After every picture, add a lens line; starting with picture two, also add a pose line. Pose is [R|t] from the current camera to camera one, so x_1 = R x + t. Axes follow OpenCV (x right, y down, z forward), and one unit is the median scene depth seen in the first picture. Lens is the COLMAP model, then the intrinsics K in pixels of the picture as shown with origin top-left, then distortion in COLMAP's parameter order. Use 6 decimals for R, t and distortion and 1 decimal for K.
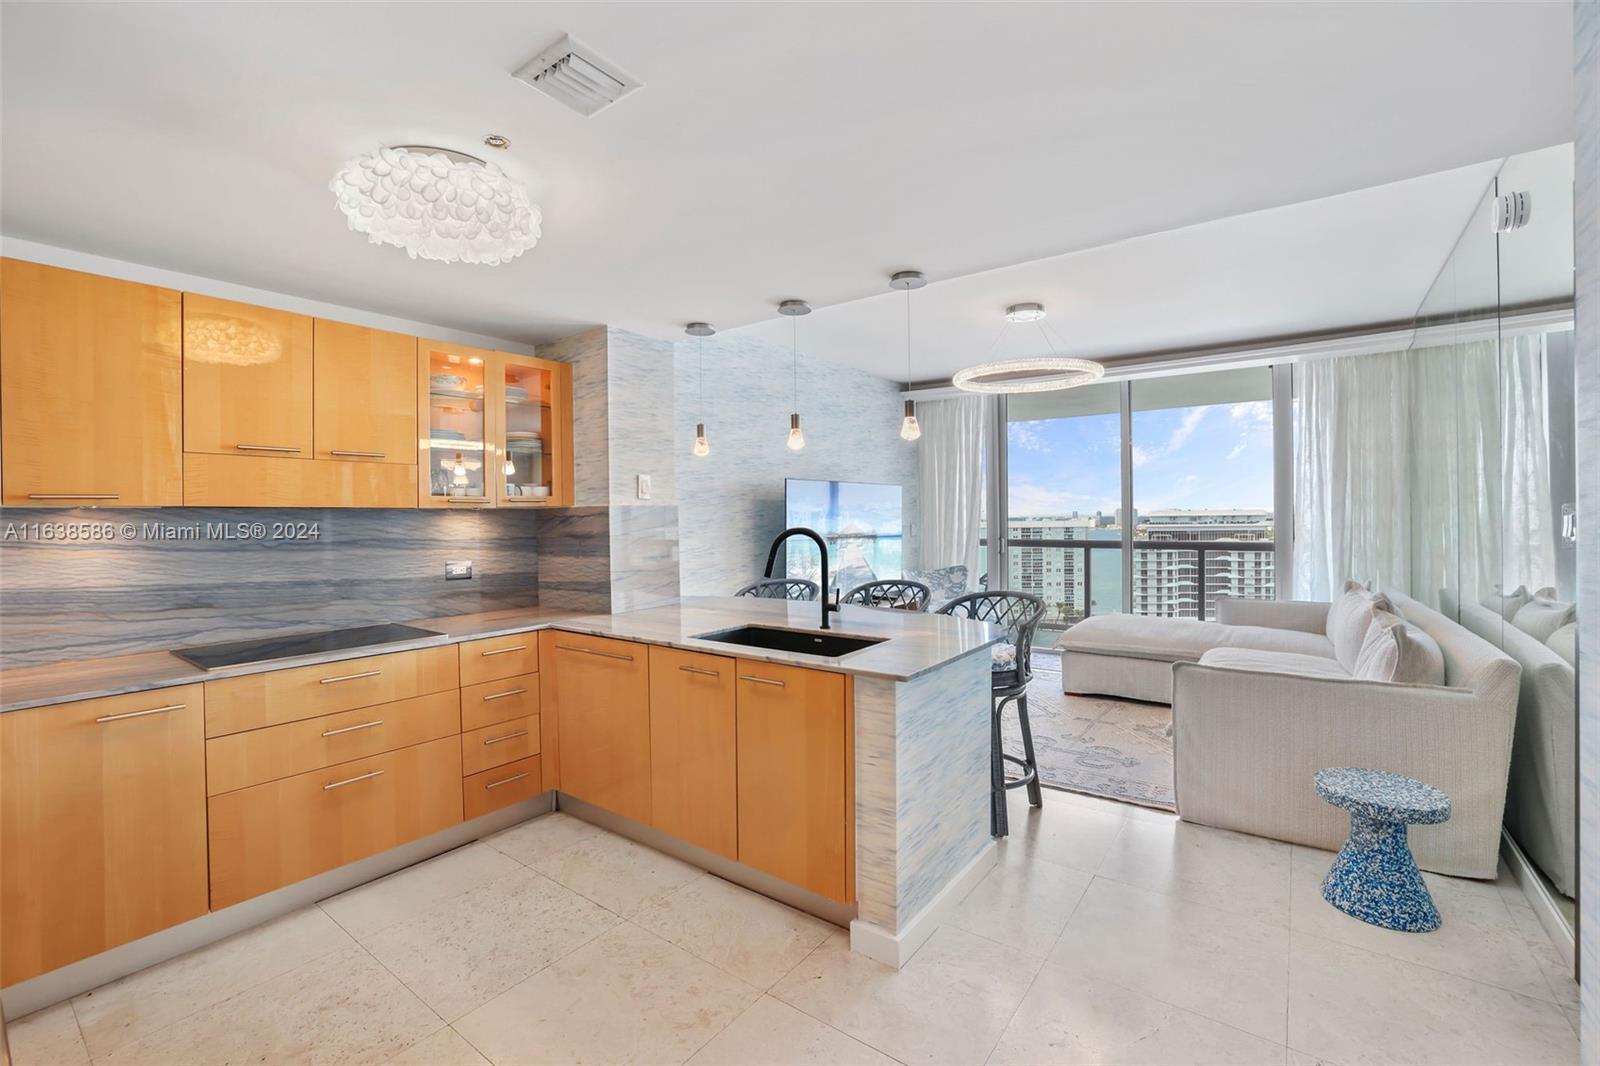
lens RADIAL K [[721.5, 0, 772.3], [0, 721.5, 518.7], [0, 0, 1]] dist [0.000145, 0.000039]
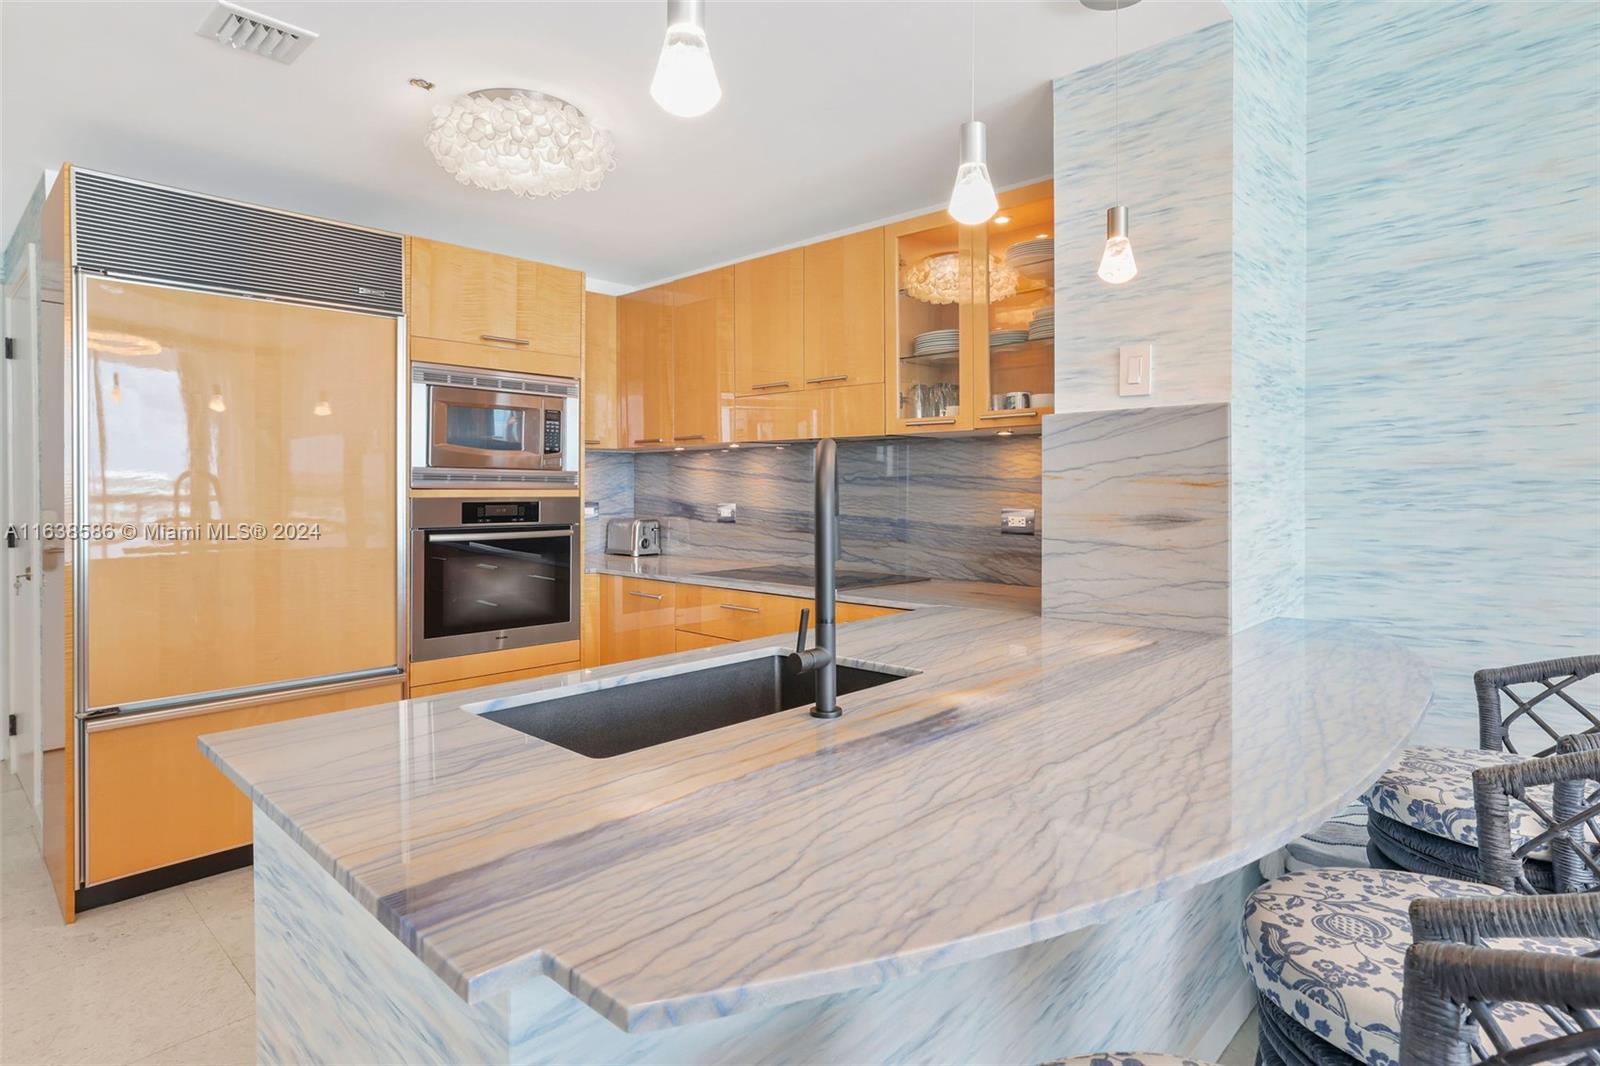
lens RADIAL K [[837.6, 0, 792.4], [0, 837.6, 507.8], [0, 0, 1]] dist [0.001182, 0.013037]
pose [[-0.073505, 0.040042, -0.996491, 0.439015], [0.000196, 0.999194, 0.040136, 0.026849], [0.997295, 0.002755, -0.073454, 0.911899]]
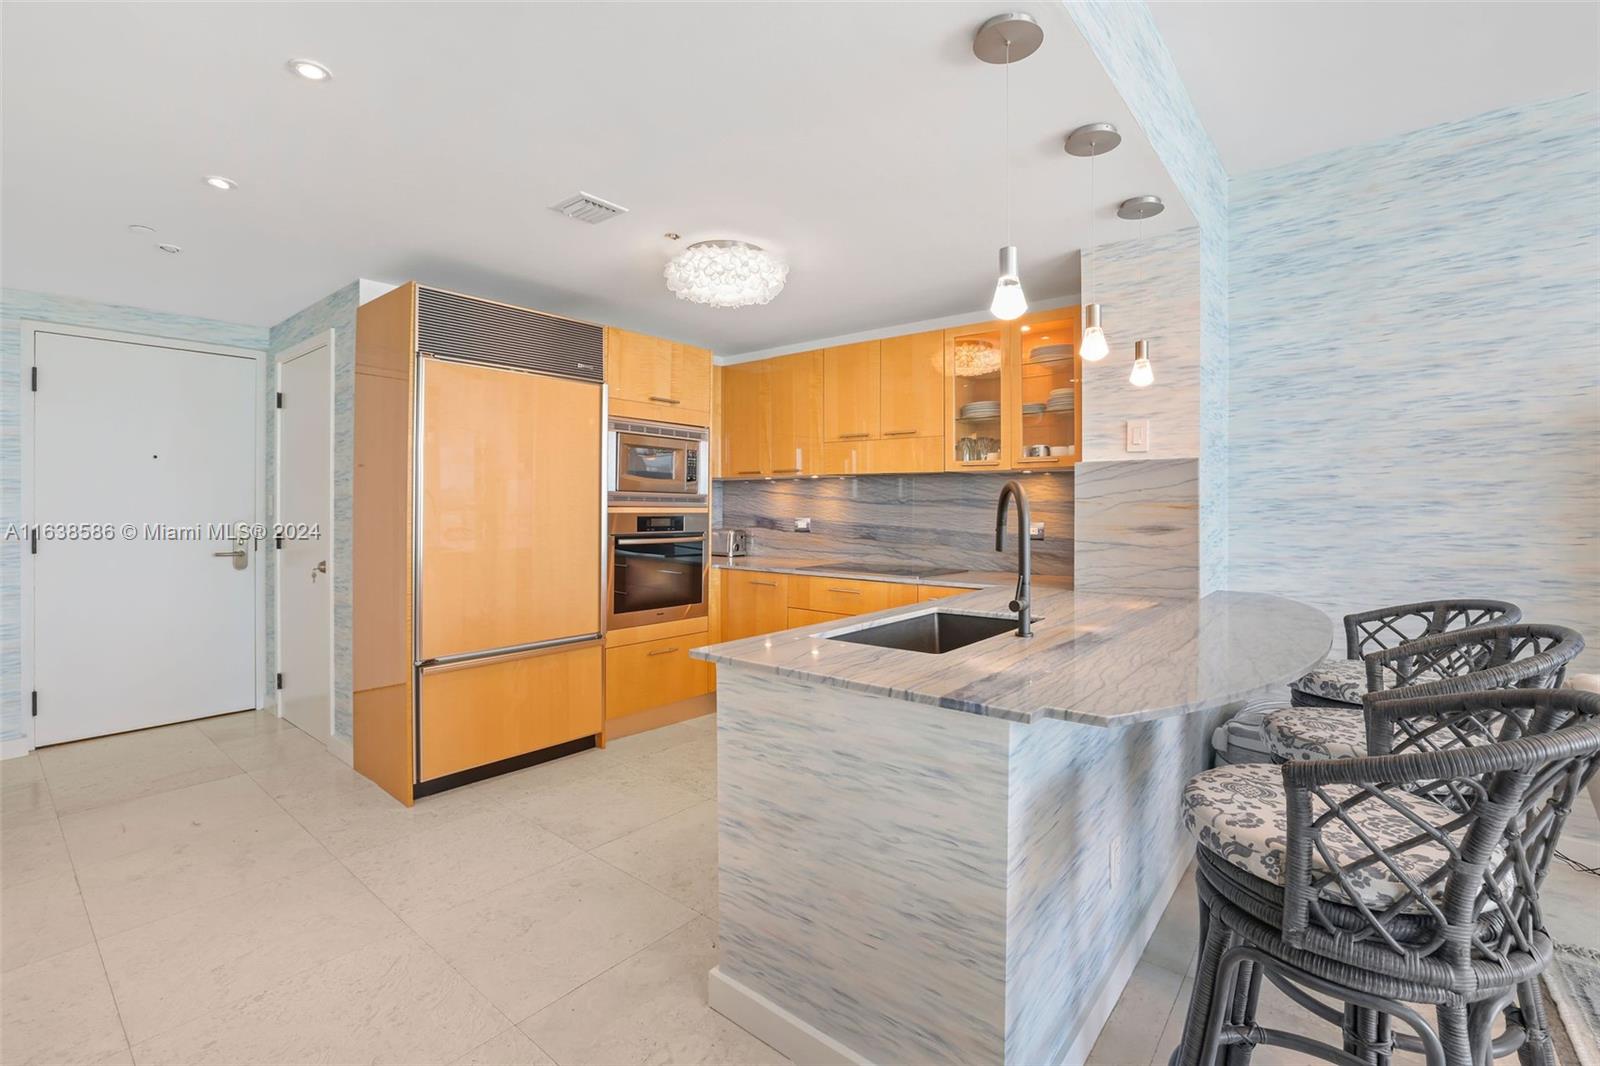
lens RADIAL K [[688.8, 0, 808.1], [0, 688.8, 518.5], [0, 0, 1]] dist [0.000760, 0.000081]
pose [[0.009228, 0.033823, -0.999385, 0.613623], [-0.006919, 0.999406, 0.033760, 0.023324], [0.999933, 0.006603, 0.009457, 0.722151]]
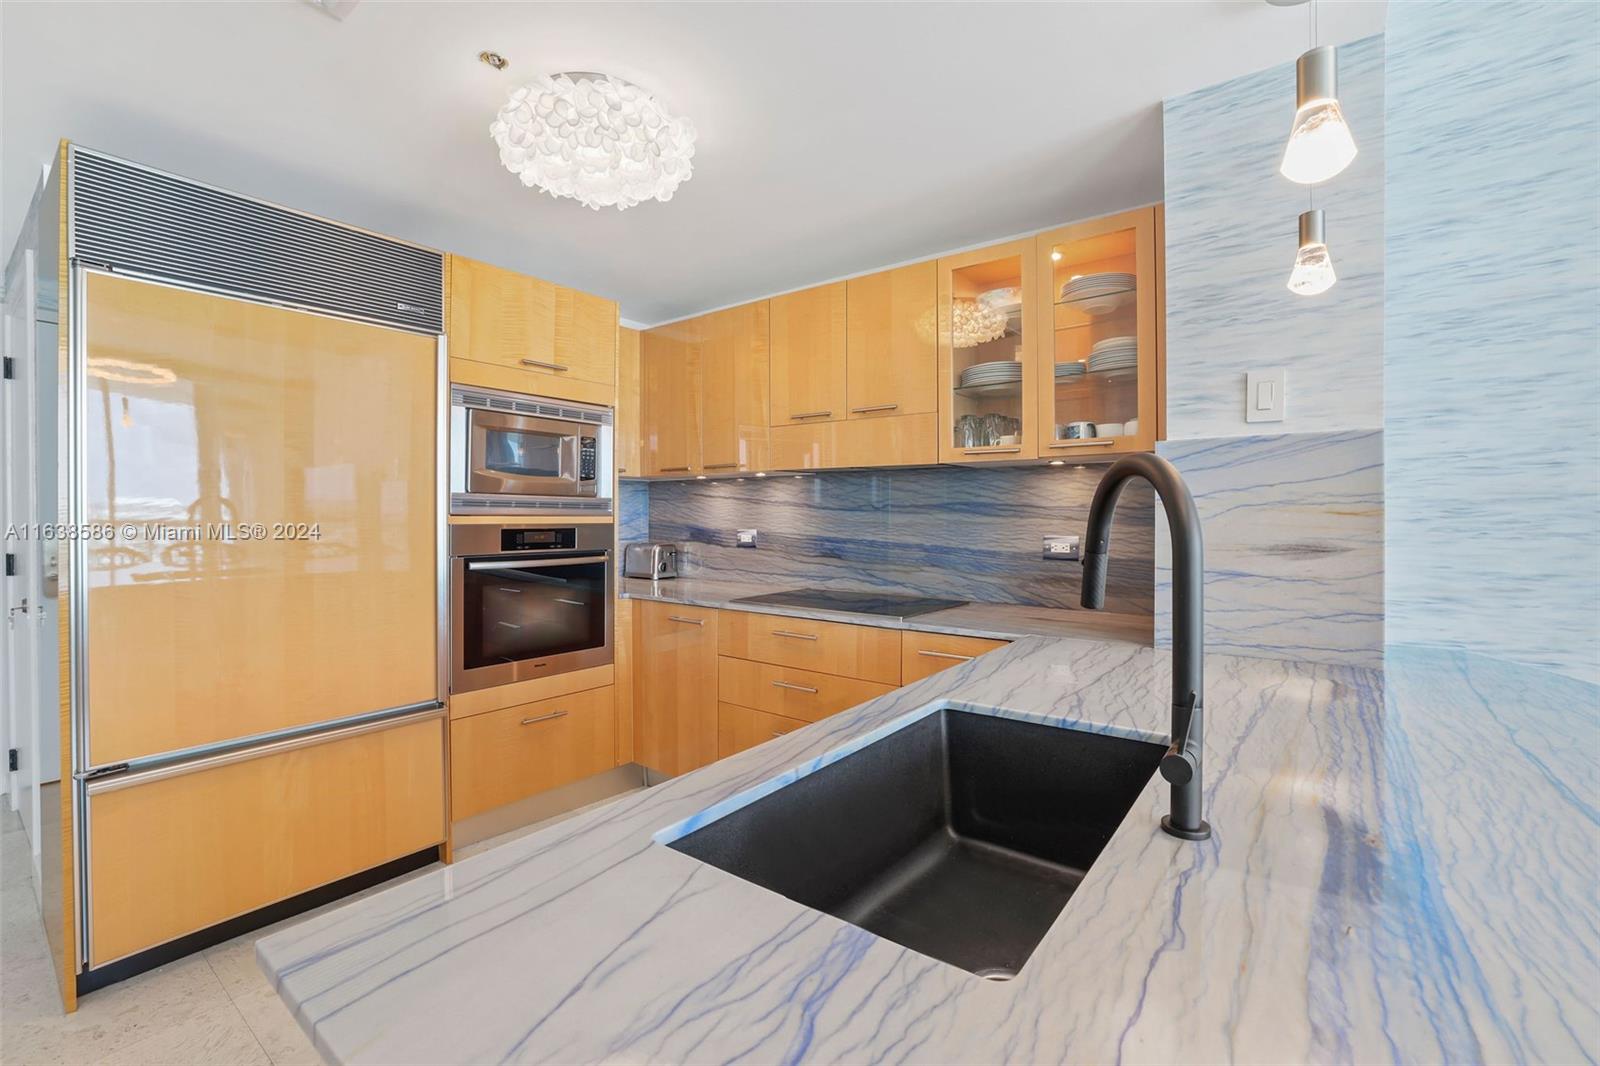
lens RADIAL K [[685.2, 0, 794.8], [0, 685.2, 531.7], [0, 0, 1]] dist [-0.020589, 0.008201]
pose [[0.029644, 0.041805, -0.998686, 0.280266], [-0.003657, 0.999123, 0.041715, 0.028903], [0.999554, 0.002416, 0.029771, 0.766945]]
